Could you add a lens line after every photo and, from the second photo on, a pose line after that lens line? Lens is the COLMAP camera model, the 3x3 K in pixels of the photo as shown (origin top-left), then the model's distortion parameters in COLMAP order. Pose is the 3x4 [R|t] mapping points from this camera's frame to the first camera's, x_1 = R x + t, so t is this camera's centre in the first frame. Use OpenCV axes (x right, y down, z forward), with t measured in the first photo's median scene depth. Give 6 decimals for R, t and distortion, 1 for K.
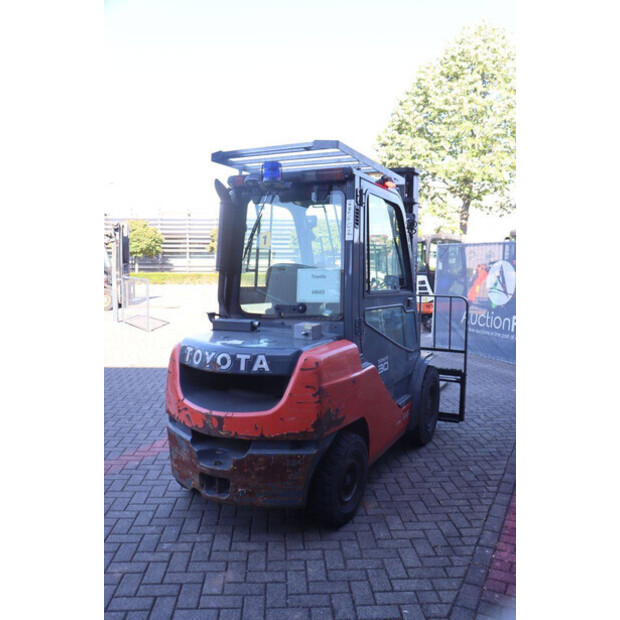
lens RADIAL K [[526.1, 0, 289.2], [0, 526.1, 308.4], [0, 0, 1]] dist [-0.179754, 0.222075]
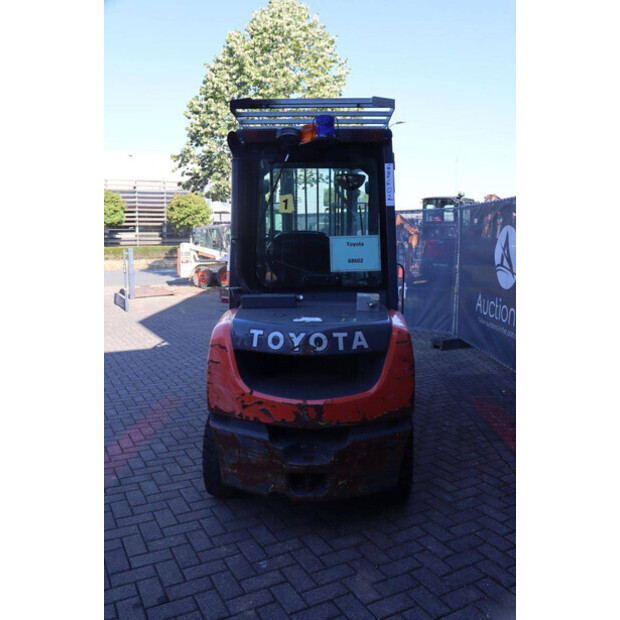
lens RADIAL K [[526.1, 0, 289.2], [0, 526.1, 308.4], [0, 0, 1]] dist [-0.179754, 0.222075]
pose [[0.918974, -0.063233, 0.389215, -0.460317], [0.042203, 0.997161, 0.062358, -0.010343], [-0.392053, -0.040879, 0.919034, 0.197757]]
